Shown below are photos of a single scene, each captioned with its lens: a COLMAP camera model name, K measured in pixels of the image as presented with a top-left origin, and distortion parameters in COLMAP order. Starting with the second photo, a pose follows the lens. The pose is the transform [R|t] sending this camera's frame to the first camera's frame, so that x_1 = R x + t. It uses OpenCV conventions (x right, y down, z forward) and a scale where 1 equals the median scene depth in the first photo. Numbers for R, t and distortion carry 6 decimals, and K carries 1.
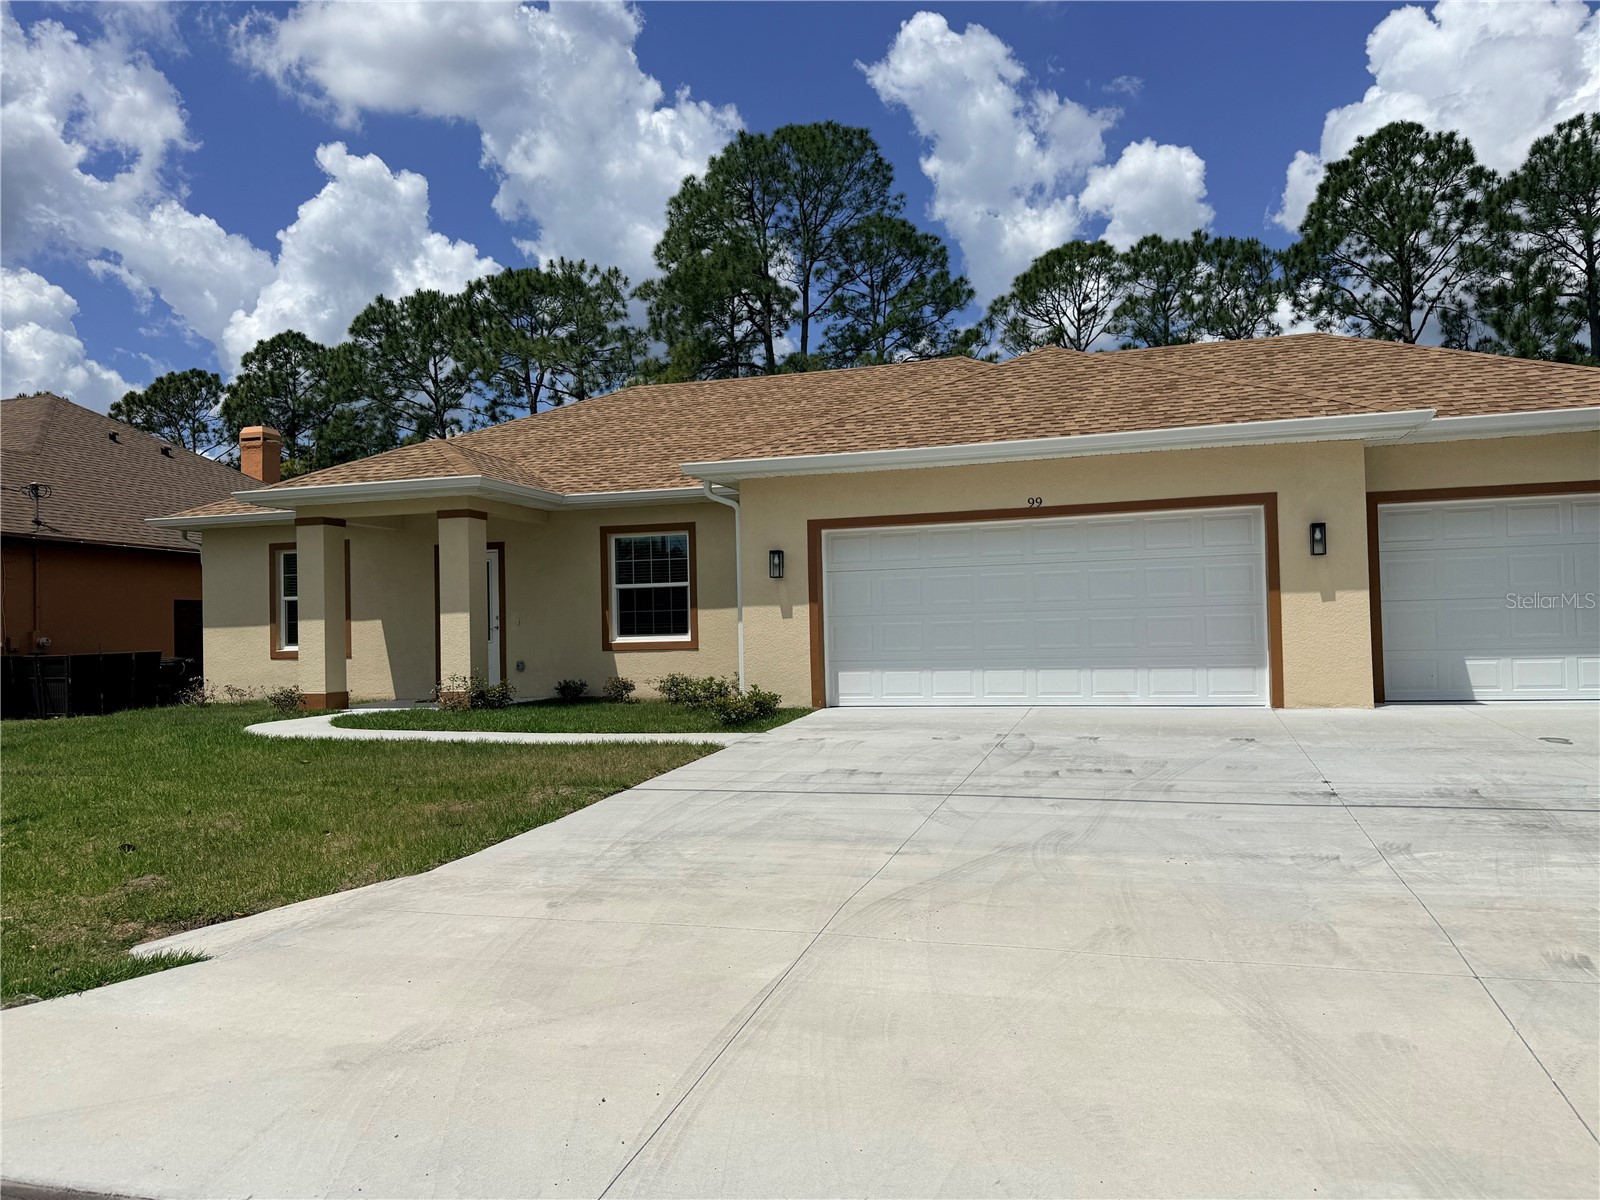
lens RADIAL K [[1167.6, 0, 809.0], [0, 1167.6, 609.0], [0, 0, 1]] dist [0.068570, -0.081729]
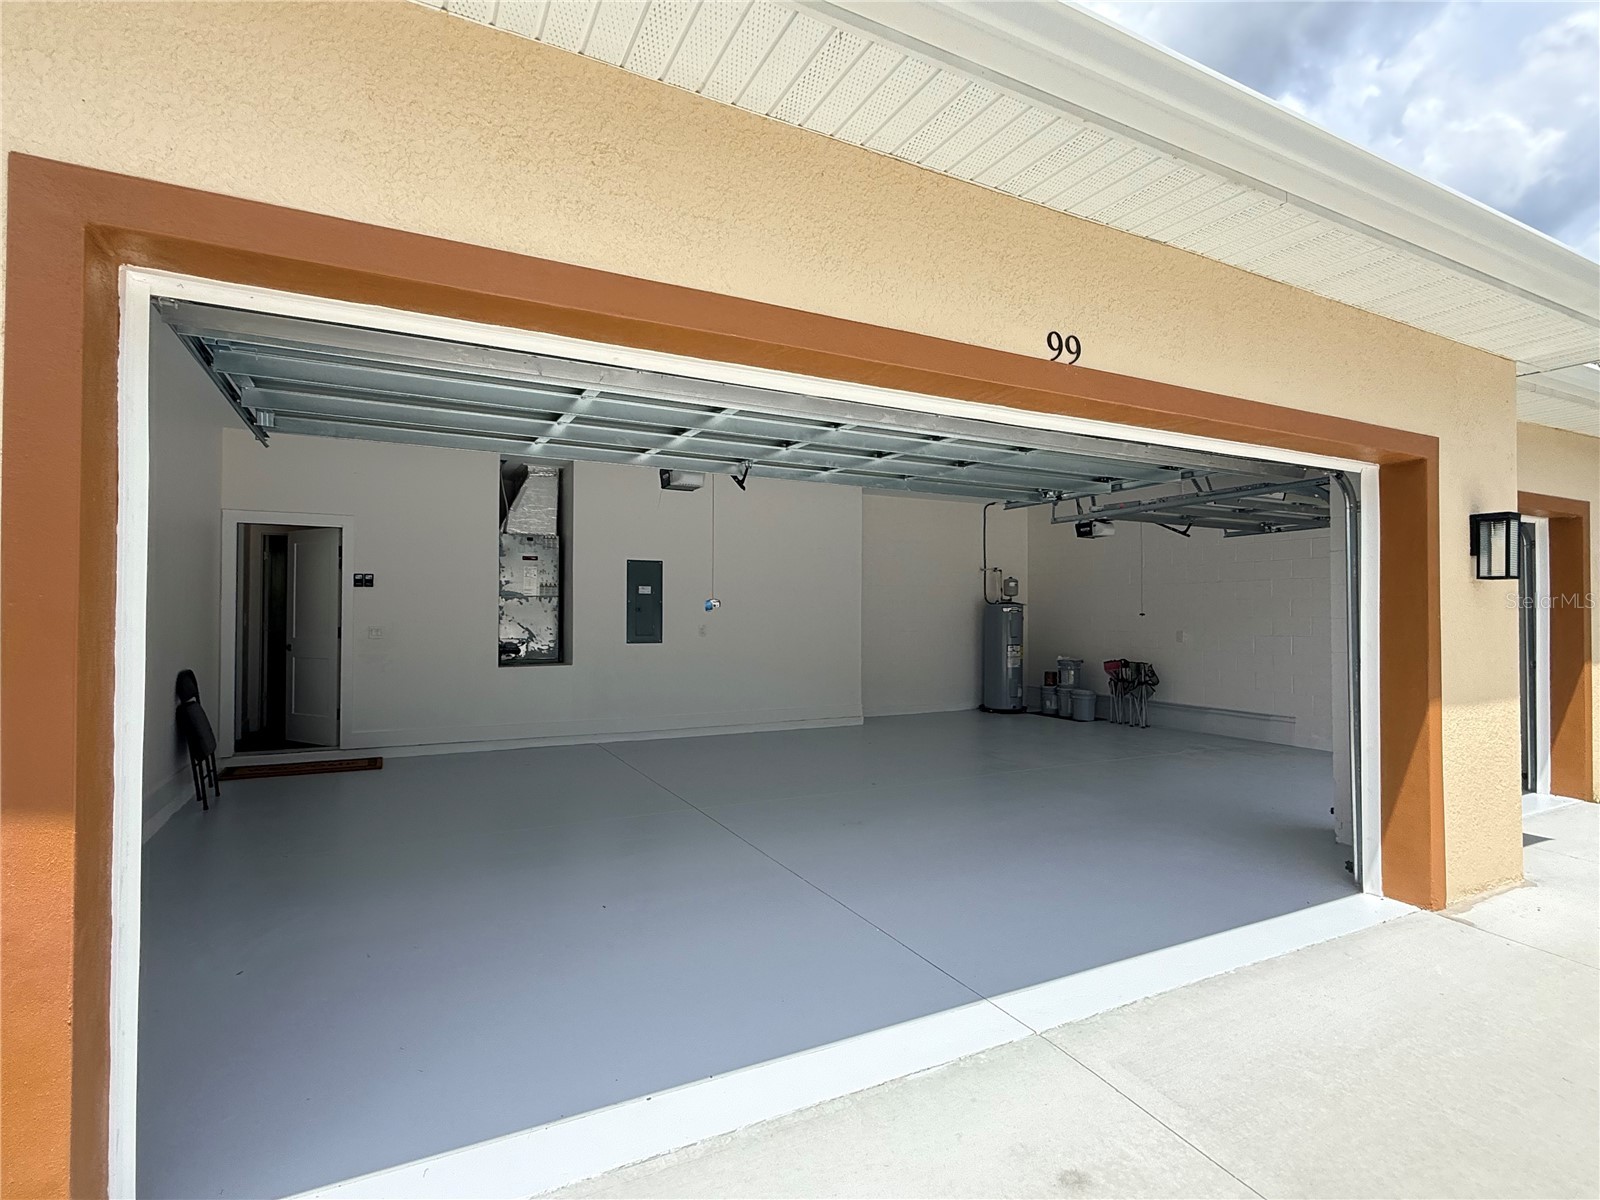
lens RADIAL K [[791.7, 0, 798.3], [0, 791.7, 592.2], [0, 0, 1]] dist [0.001102, 0.000144]
pose [[0.718765, 0.044562, 0.693824, 0.000990], [-0.036012, 0.998990, -0.026856, -0.005844], [-0.694320, -0.005683, 0.719644, 0.262630]]
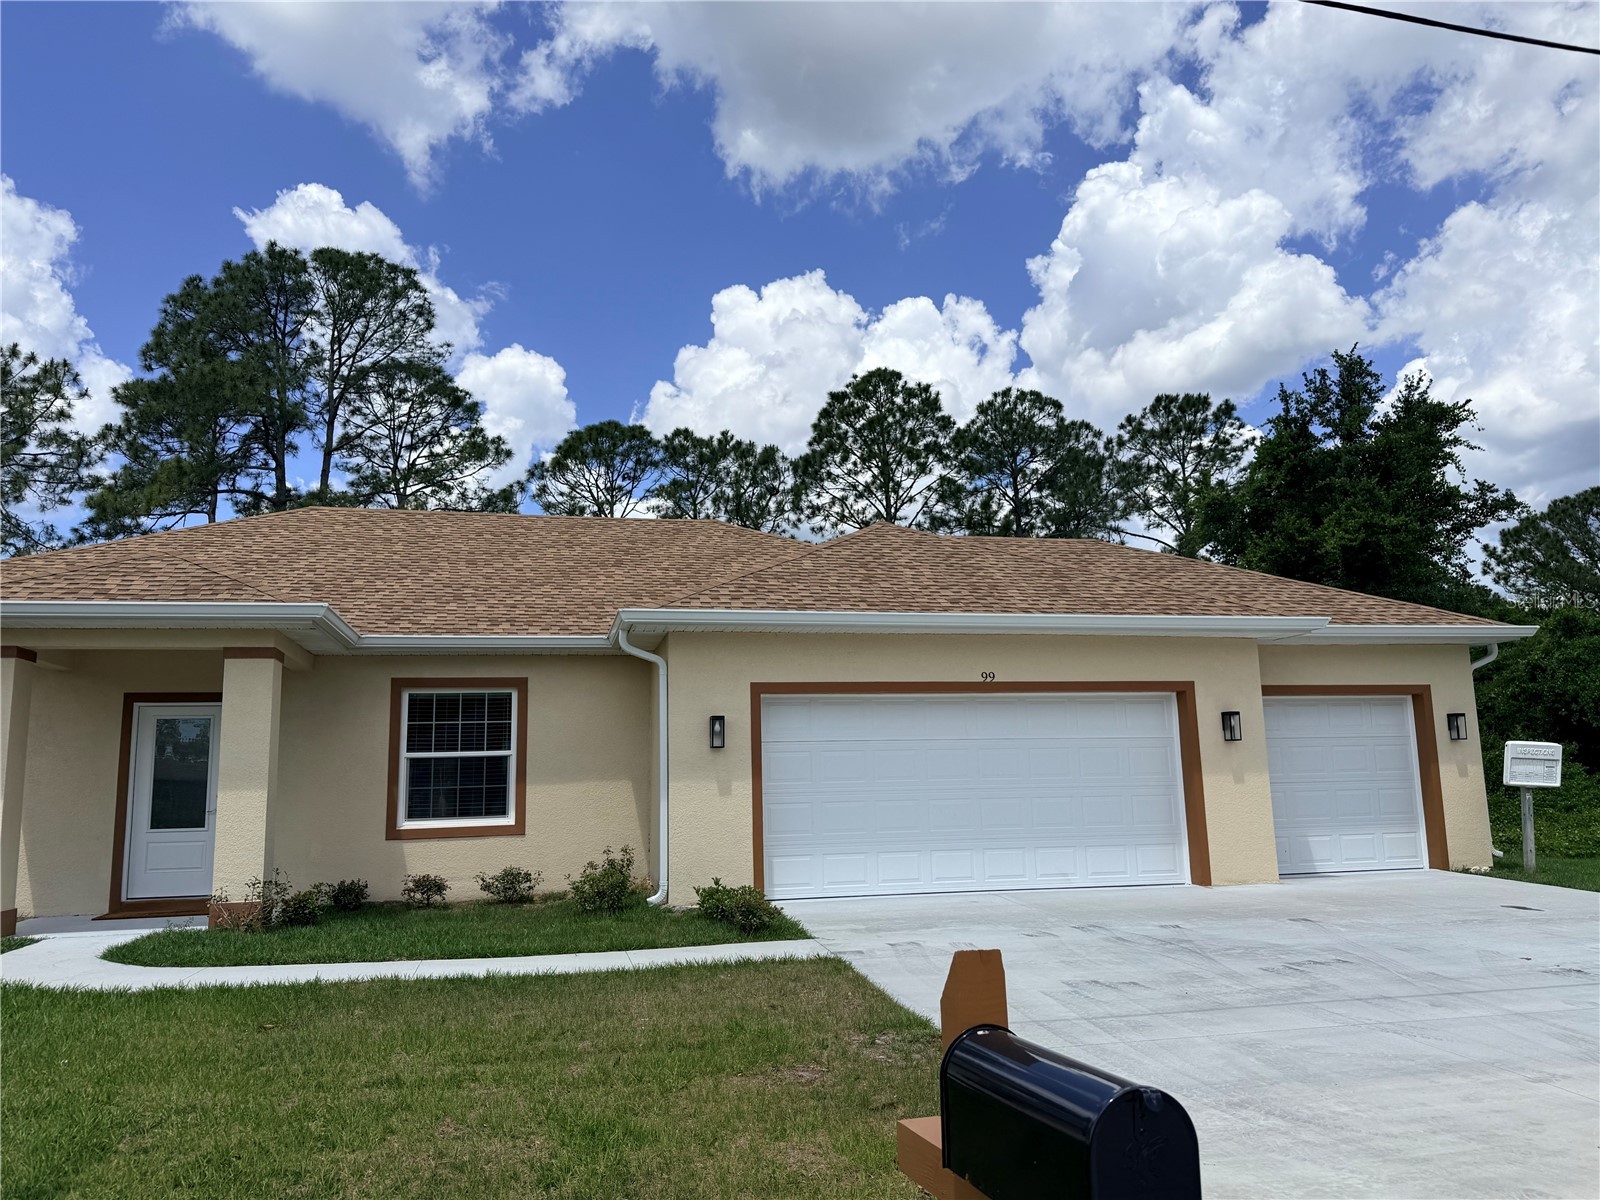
lens RADIAL K [[1167.6, 0, 803.3], [0, 1167.6, 602.9], [0, 0, 1]] dist [0.068570, -0.081729]
pose [[0.869776, 0.081851, 0.486611, -0.123508], [-0.007375, 0.988193, -0.153038, -0.000493], [-0.493392, 0.129520, 0.860110, 0.066582]]
